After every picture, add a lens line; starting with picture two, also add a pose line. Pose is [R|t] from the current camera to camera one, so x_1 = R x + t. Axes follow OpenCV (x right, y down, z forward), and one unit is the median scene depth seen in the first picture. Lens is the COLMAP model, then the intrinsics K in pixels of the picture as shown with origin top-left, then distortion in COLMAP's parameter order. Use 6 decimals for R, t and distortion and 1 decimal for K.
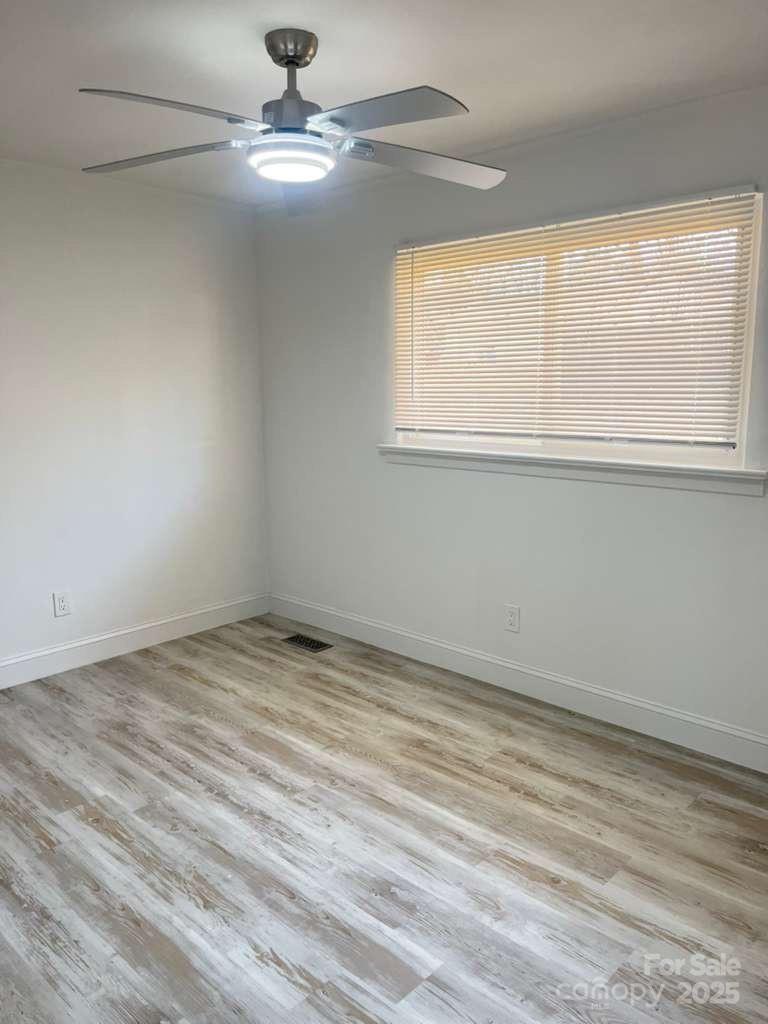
lens RADIAL K [[772.9, 0, 381.0], [0, 772.9, 513.3], [0, 0, 1]] dist [0.066729, -0.084730]
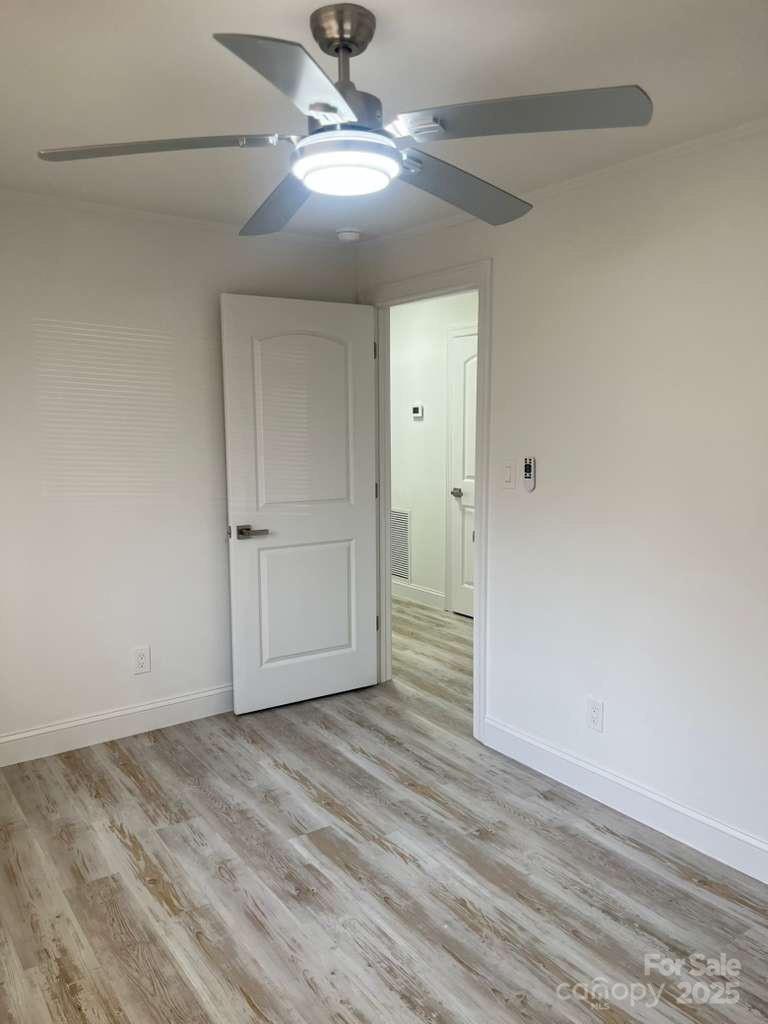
lens RADIAL K [[772.9, 0, 381.0], [0, 772.9, 513.3], [0, 0, 1]] dist [0.066729, -0.084730]
pose [[-0.980125, -0.013436, 0.197927, -0.315759], [0.045015, 0.956617, 0.287851, -0.345093], [-0.193208, 0.291040, -0.936999, 1.871256]]
